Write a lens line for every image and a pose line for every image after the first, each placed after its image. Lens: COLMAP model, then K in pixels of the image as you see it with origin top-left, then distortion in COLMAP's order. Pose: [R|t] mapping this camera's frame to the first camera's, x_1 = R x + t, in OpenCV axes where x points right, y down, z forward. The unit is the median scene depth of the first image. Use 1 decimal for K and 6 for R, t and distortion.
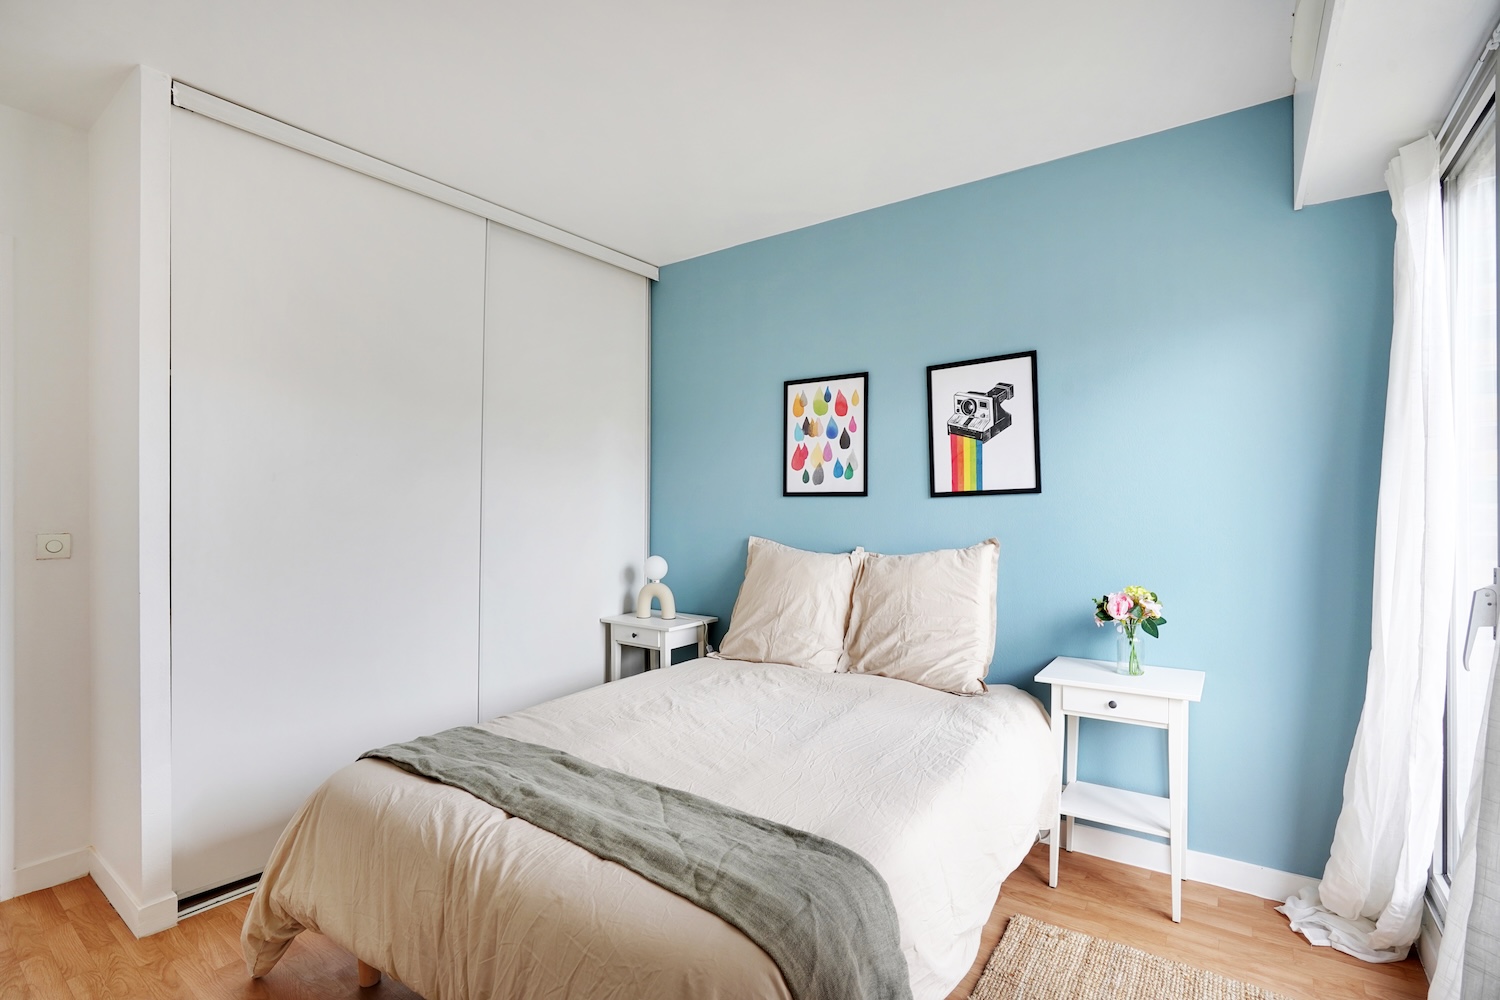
lens RADIAL K [[712.4, 0, 778.0], [0, 712.4, 494.4], [0, 0, 1]] dist [-0.063230, 0.029377]
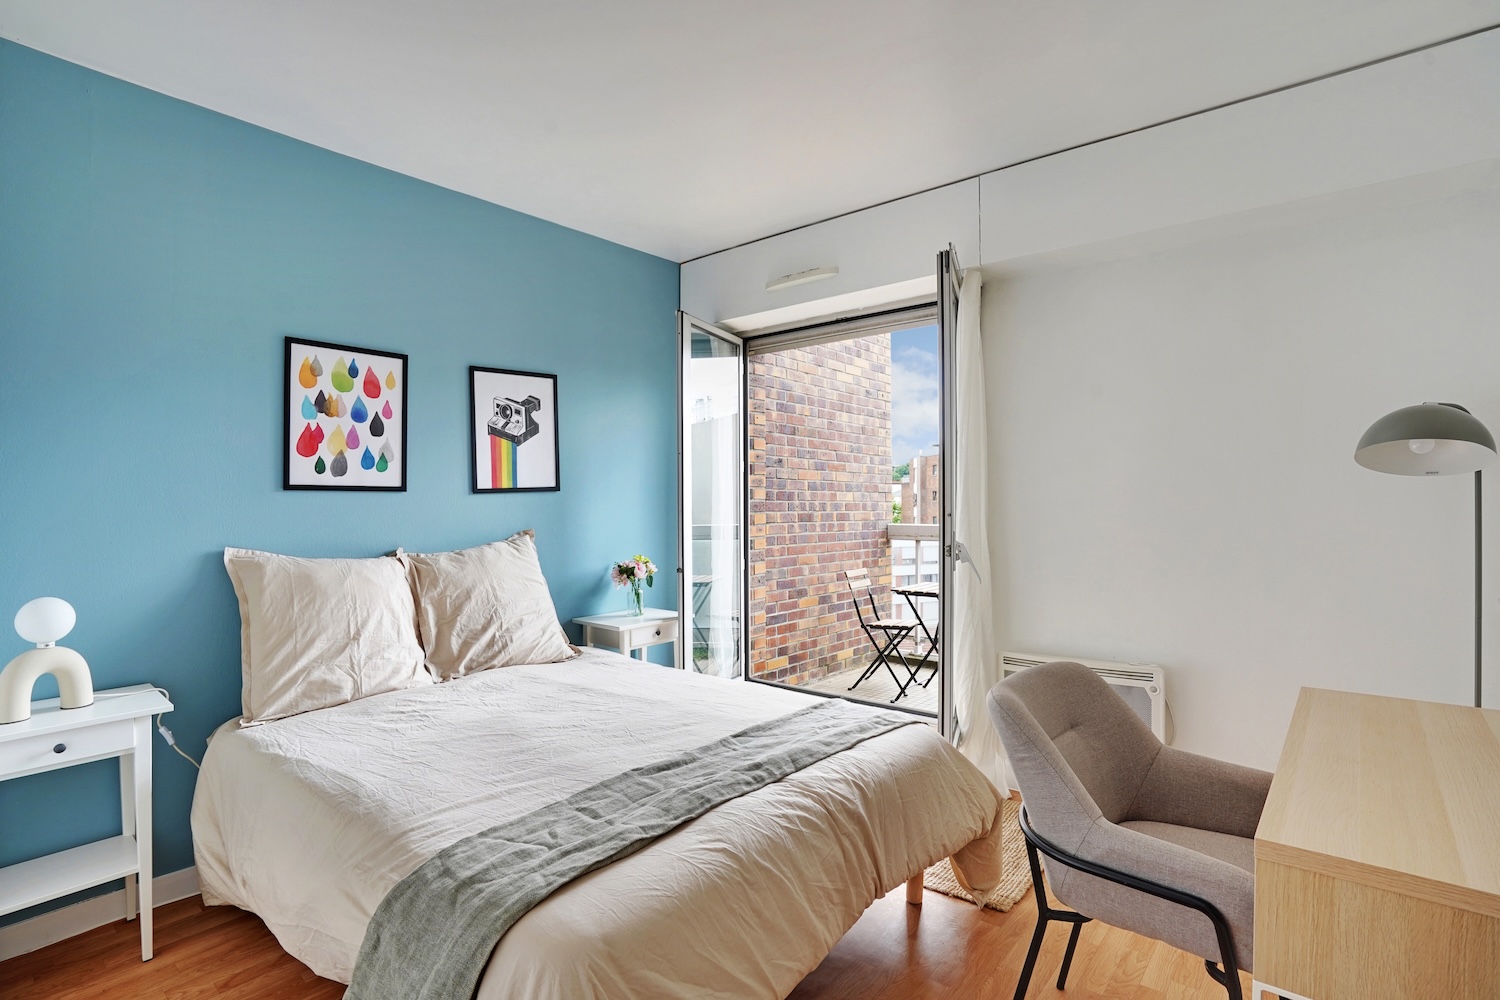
lens RADIAL K [[712.4, 0, 778.0], [0, 712.4, 494.4], [0, 0, 1]] dist [-0.063230, 0.029377]
pose [[0.071158, 0.011729, 0.997396, -0.768788], [-0.003425, 0.999928, -0.011514, 0.015773], [-0.997459, -0.002596, 0.071193, 0.483948]]
